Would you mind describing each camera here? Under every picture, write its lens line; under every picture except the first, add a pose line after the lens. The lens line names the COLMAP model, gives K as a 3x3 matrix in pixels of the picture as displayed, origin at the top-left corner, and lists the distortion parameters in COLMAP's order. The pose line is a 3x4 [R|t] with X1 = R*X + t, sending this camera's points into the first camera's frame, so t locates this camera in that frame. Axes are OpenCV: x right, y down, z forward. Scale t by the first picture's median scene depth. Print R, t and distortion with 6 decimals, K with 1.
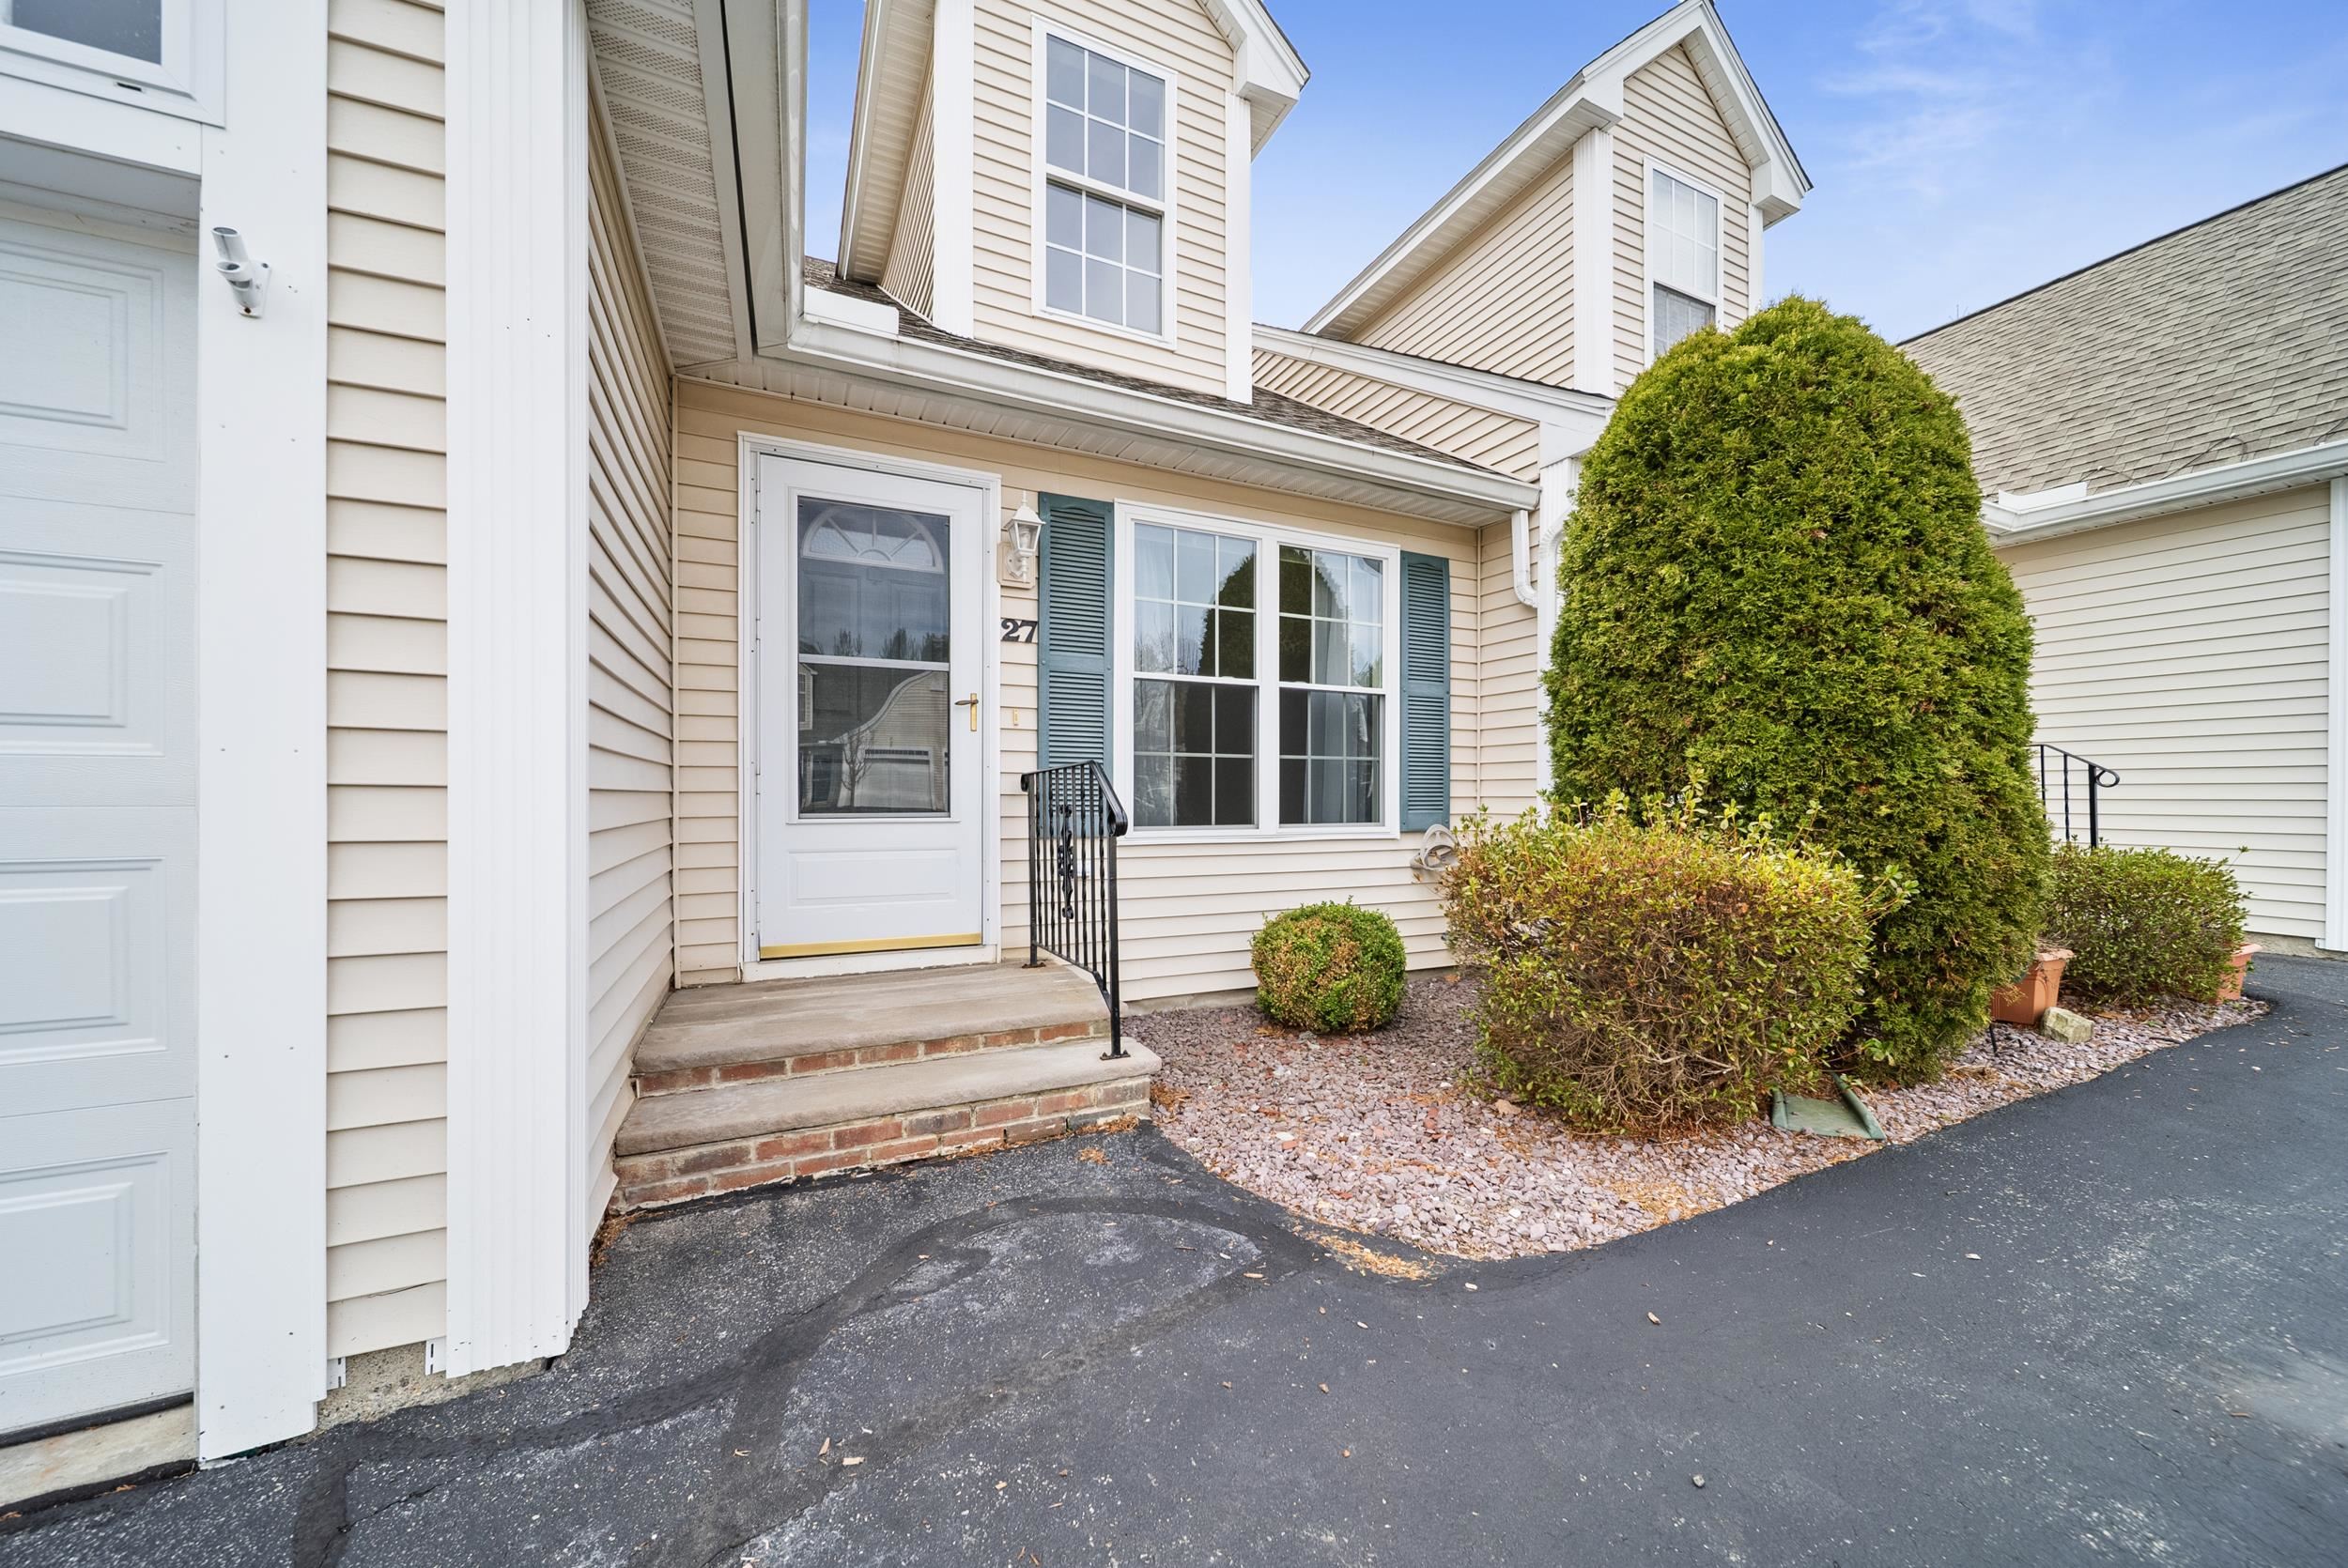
lens RADIAL K [[836.3, 0, 1180.1], [0, 836.3, 794.1], [0, 0, 1]] dist [0.002736, -0.001867]
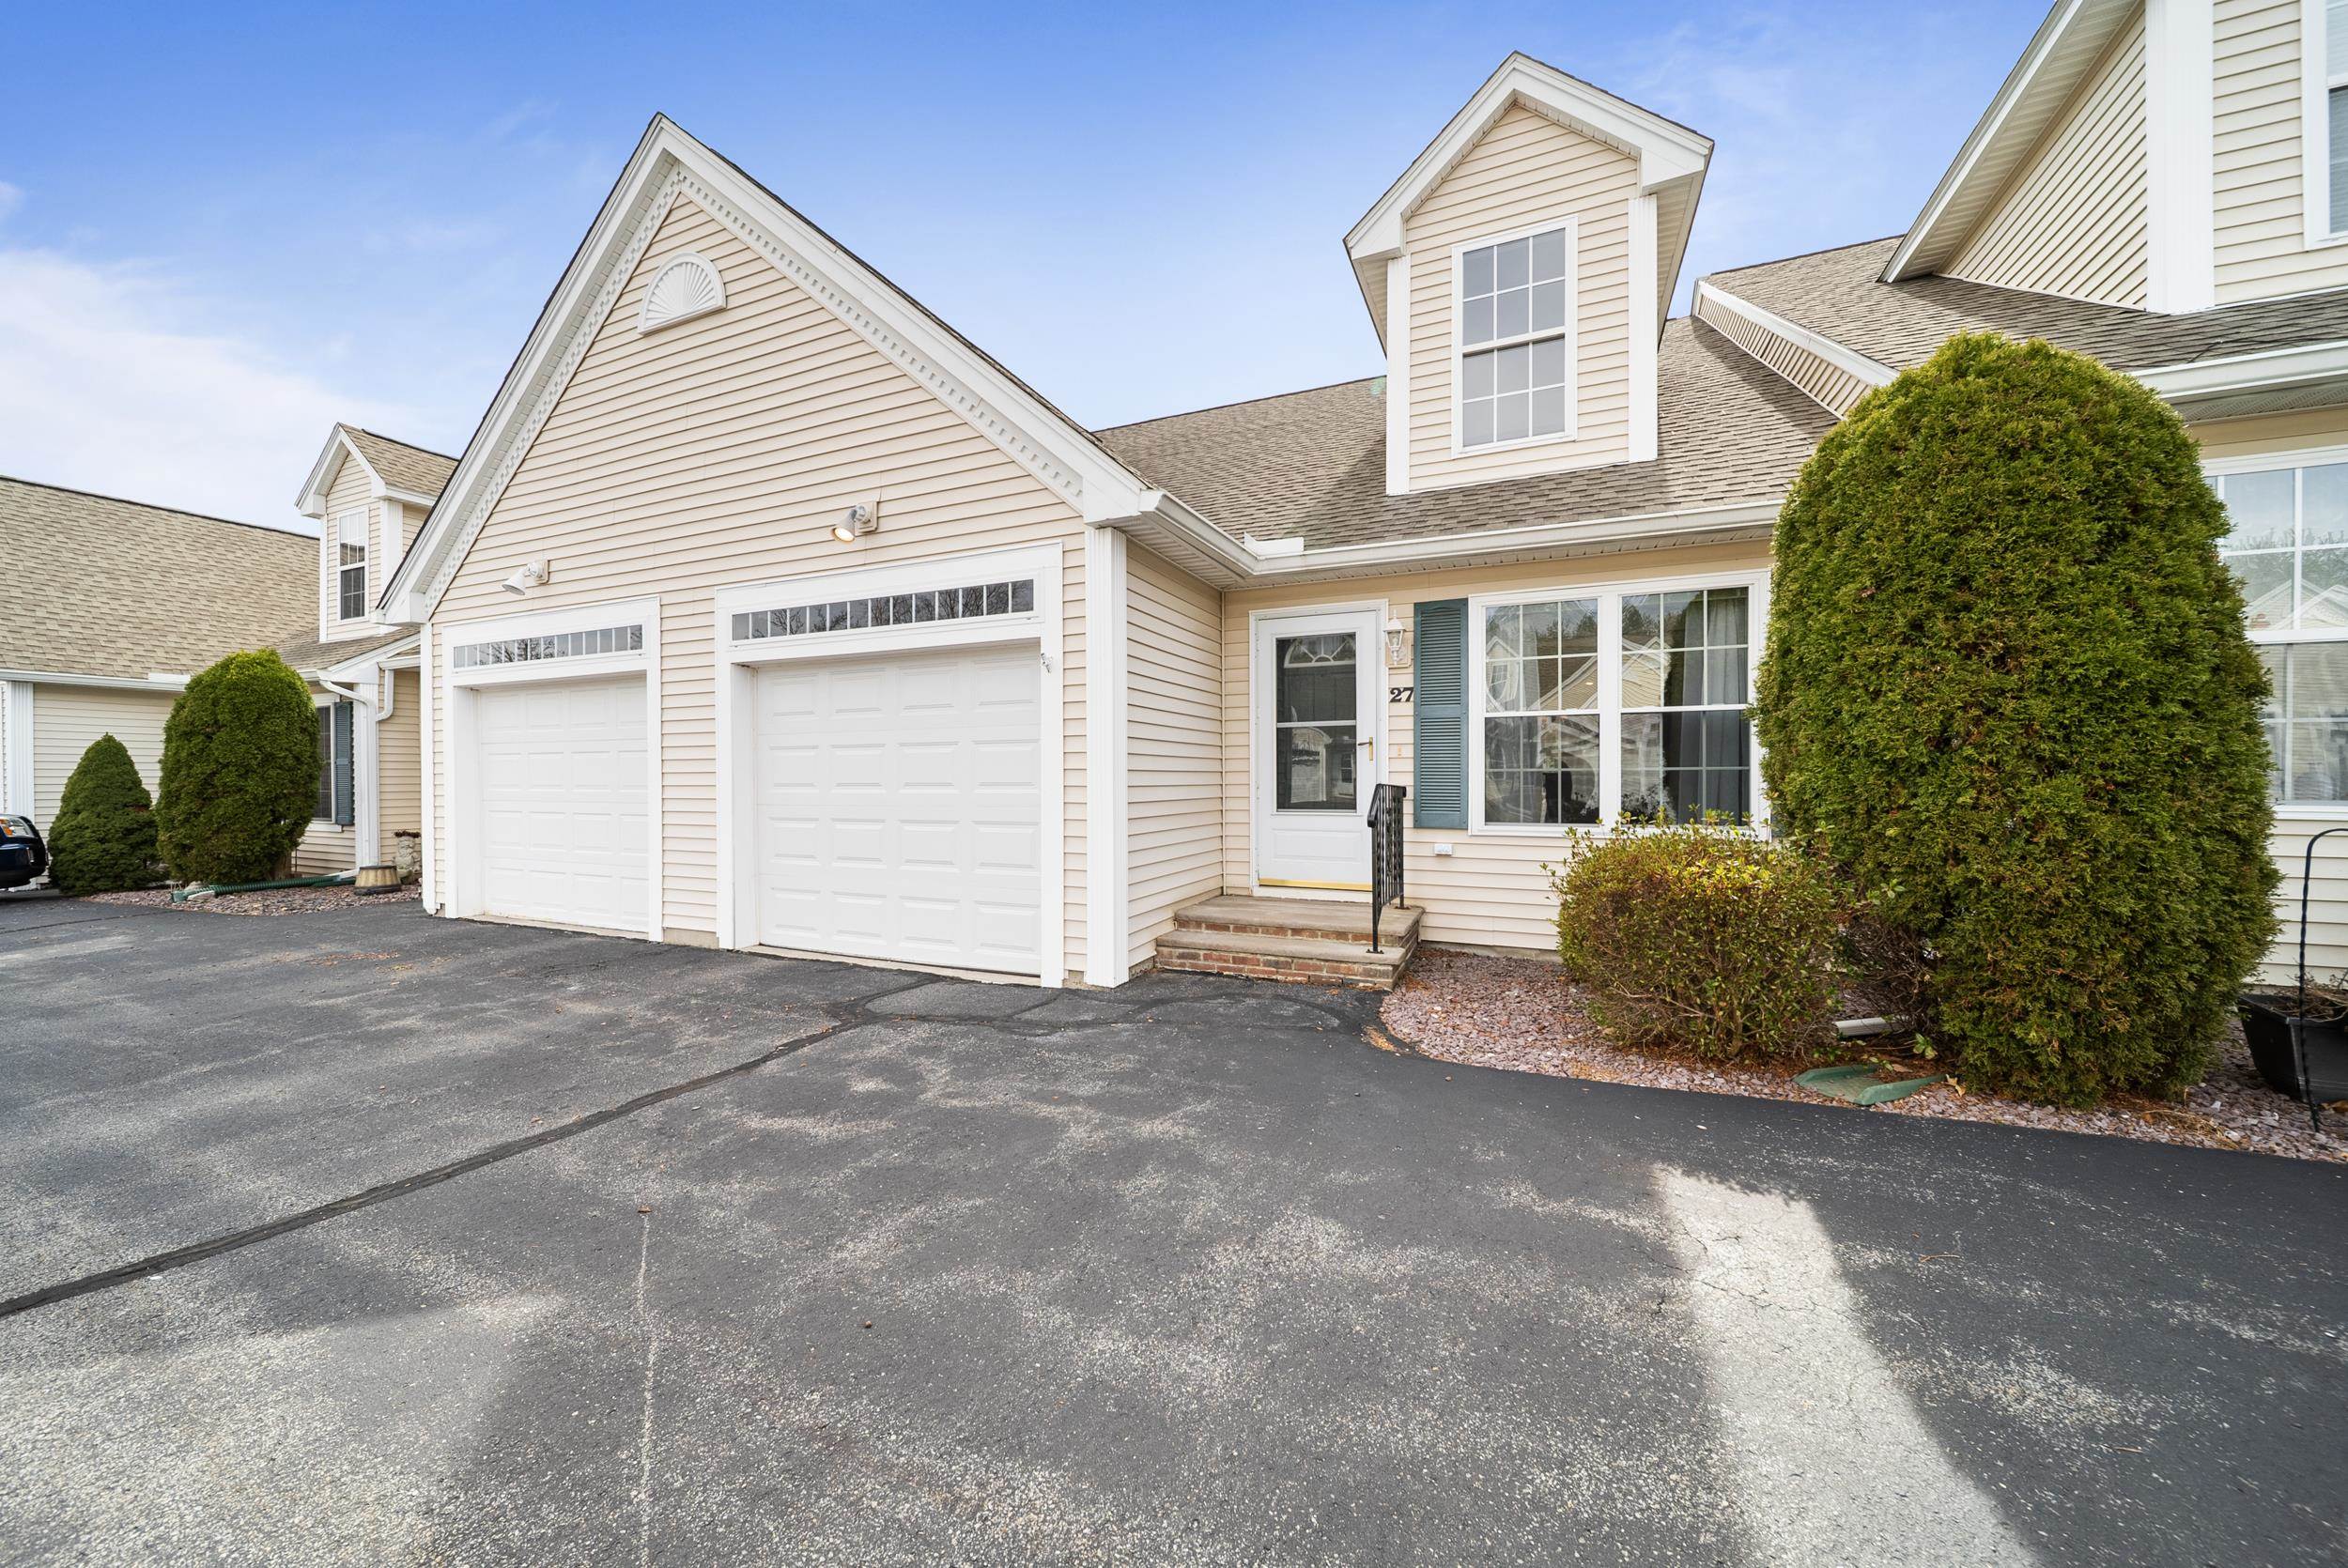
lens RADIAL K [[833.3, 0, 1176.6], [0, 833.3, 786.5], [0, 0, 1]] dist [0.002172, -0.002003]
pose [[0.655310, 0.003617, -0.755351, 0.853795], [0.003233, 0.999966, 0.007594, -0.045054], [0.755353, -0.007418, 0.655276, -0.408079]]
